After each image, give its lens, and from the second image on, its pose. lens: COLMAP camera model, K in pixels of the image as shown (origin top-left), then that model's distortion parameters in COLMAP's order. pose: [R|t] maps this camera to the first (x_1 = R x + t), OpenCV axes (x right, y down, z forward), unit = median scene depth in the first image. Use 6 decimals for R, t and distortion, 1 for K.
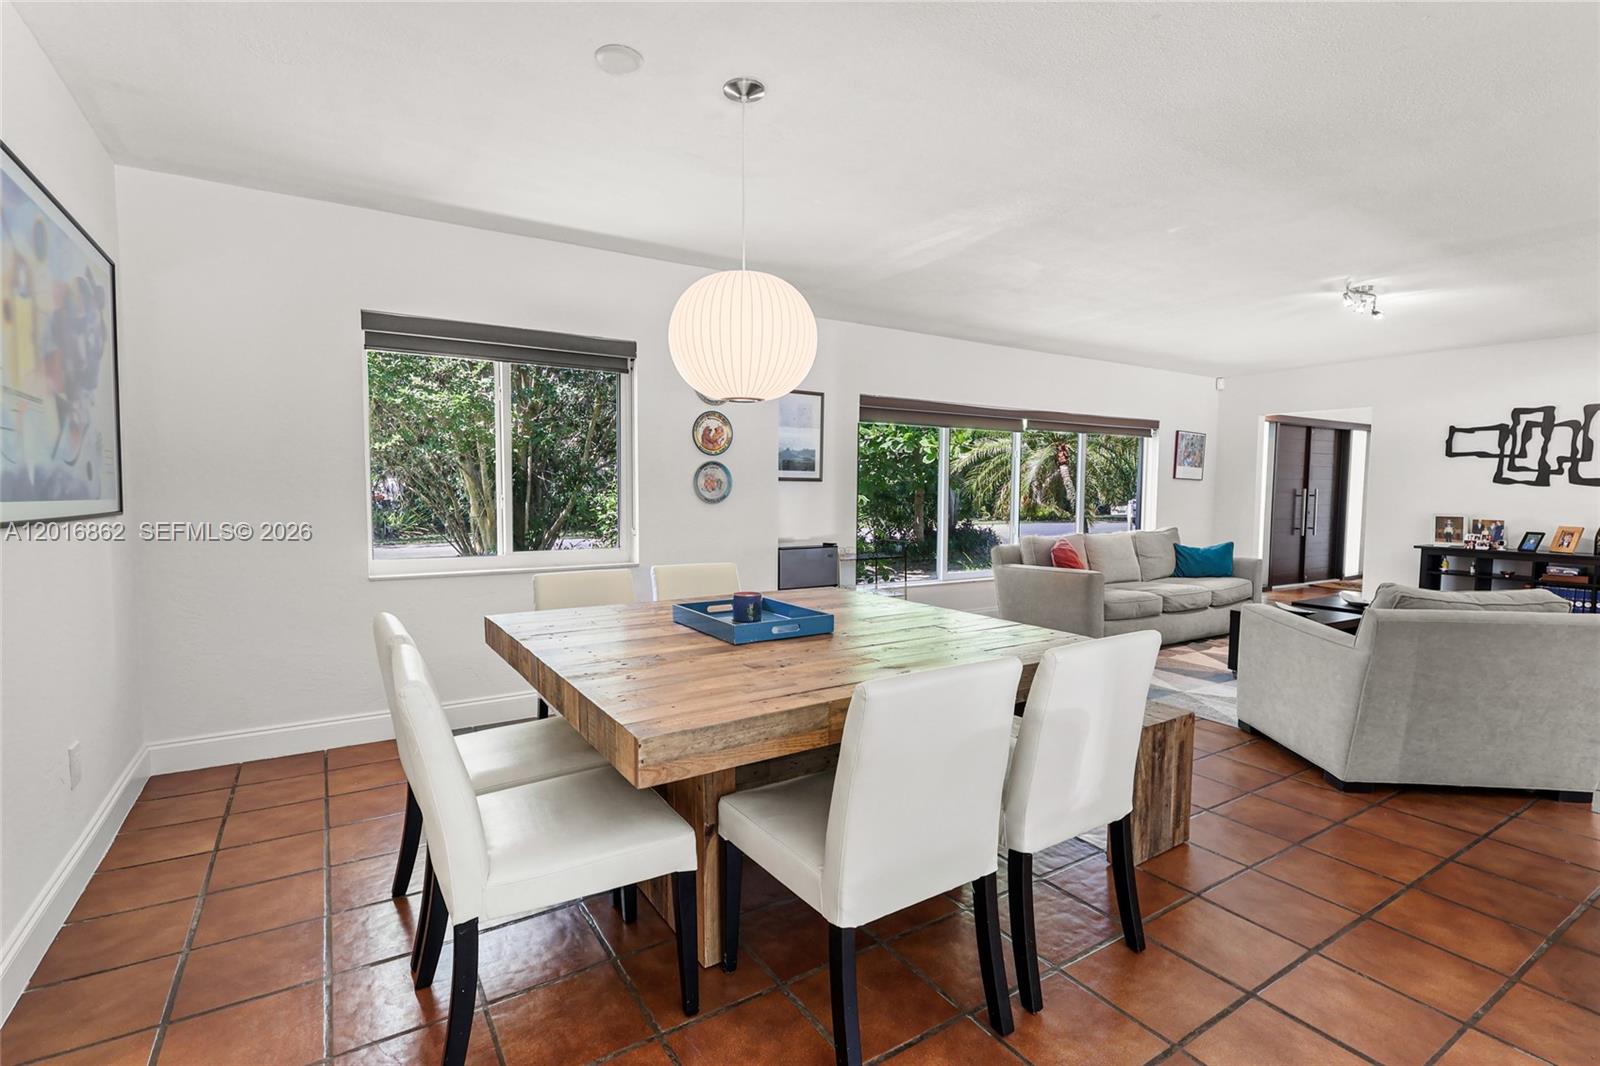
lens RADIAL K [[747.8, 0, 795.3], [0, 747.8, 542.0], [0, 0, 1]] dist [0.000577, -0.000227]
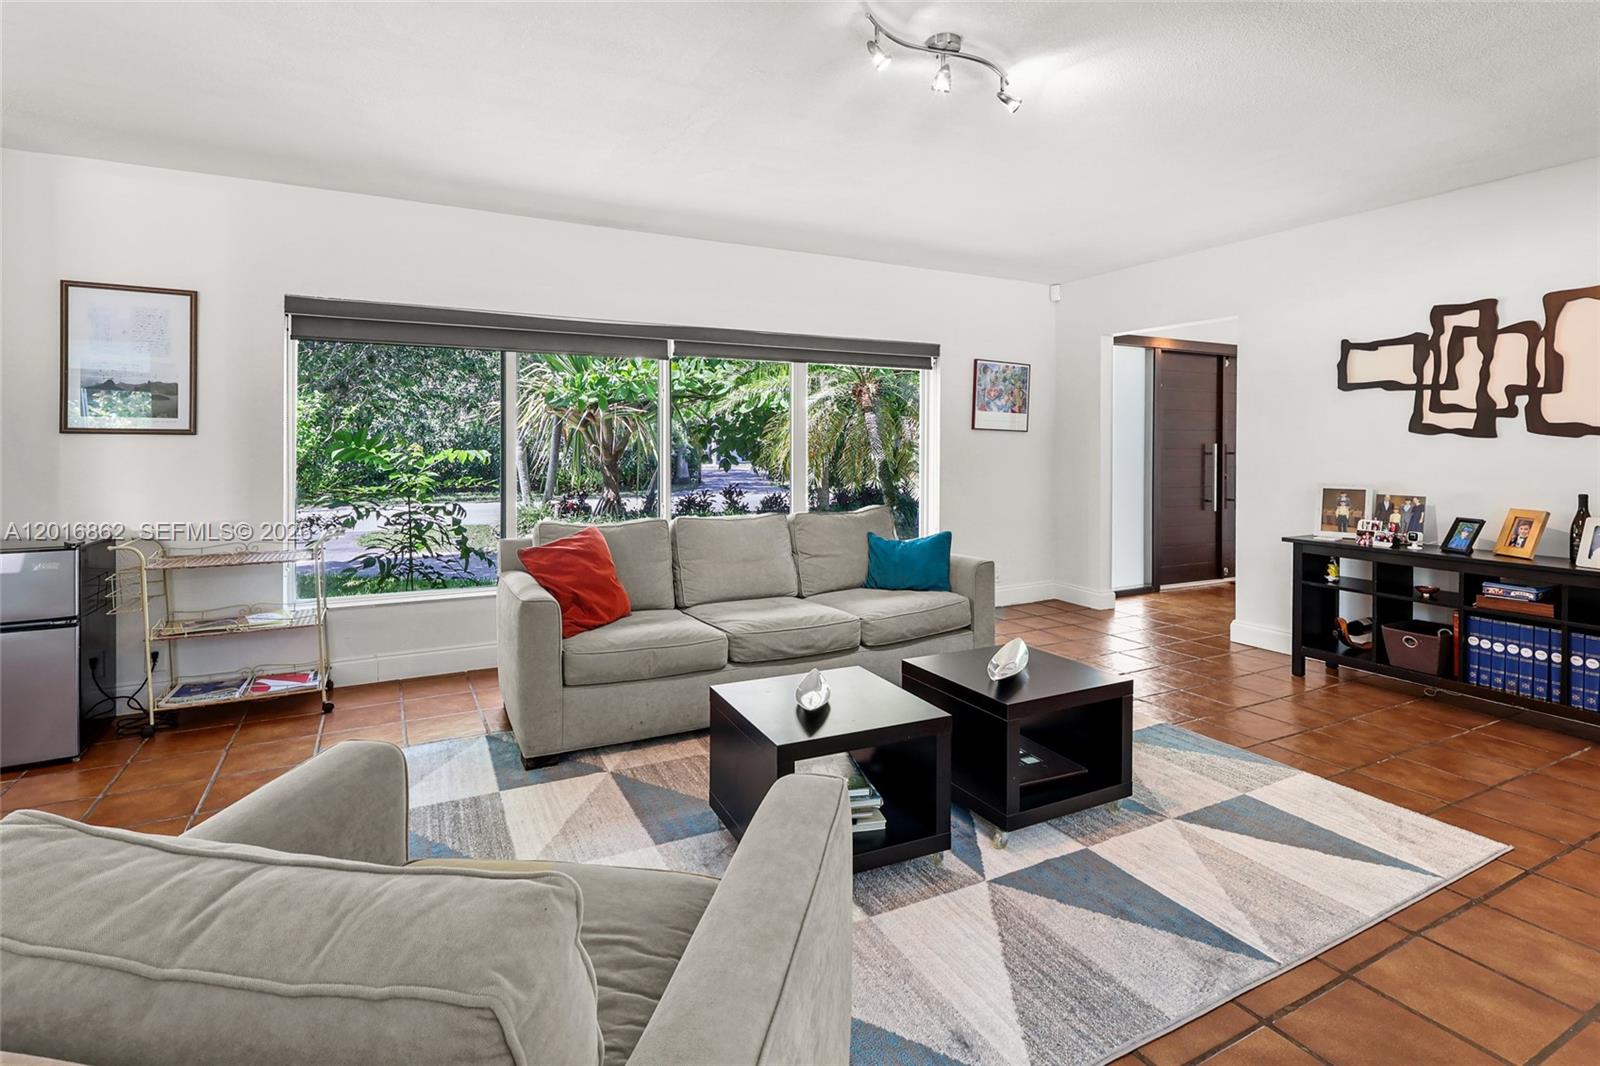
lens RADIAL K [[781.9, 0, 800.3], [0, 781.9, 449.3], [0, 0, 1]] dist [0.000866, -0.000062]
pose [[0.996563, -0.002581, -0.082797, 0.515386], [-0.002962, 0.997765, -0.066752, -0.023651], [0.082784, 0.066768, 0.994328, 0.353965]]
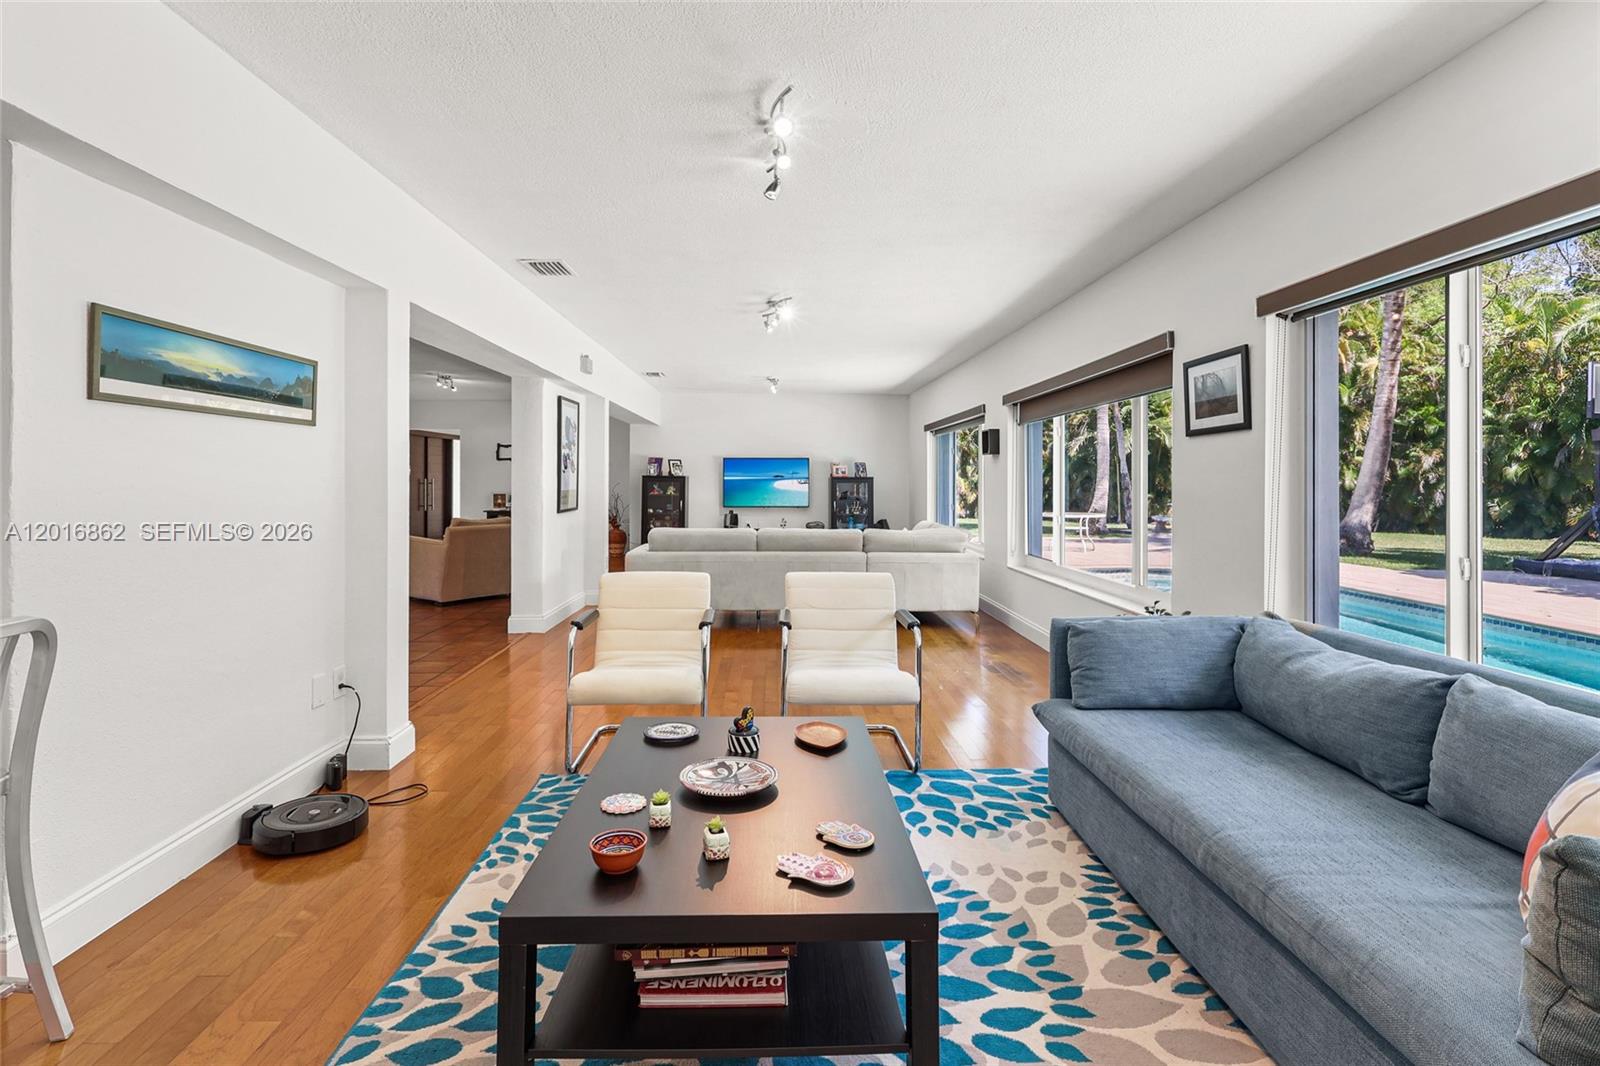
lens RADIAL K [[792.8, 0, 805.2], [0, 792.8, 472.5], [0, 0, 1]] dist [-0.004549, -0.000954]
pose [[0.506871, 0.001725, 0.862020, -0.403236], [0.066168, 0.996970, -0.040902, 0.042744], [-0.859479, 0.077770, 0.505221, -0.612869]]
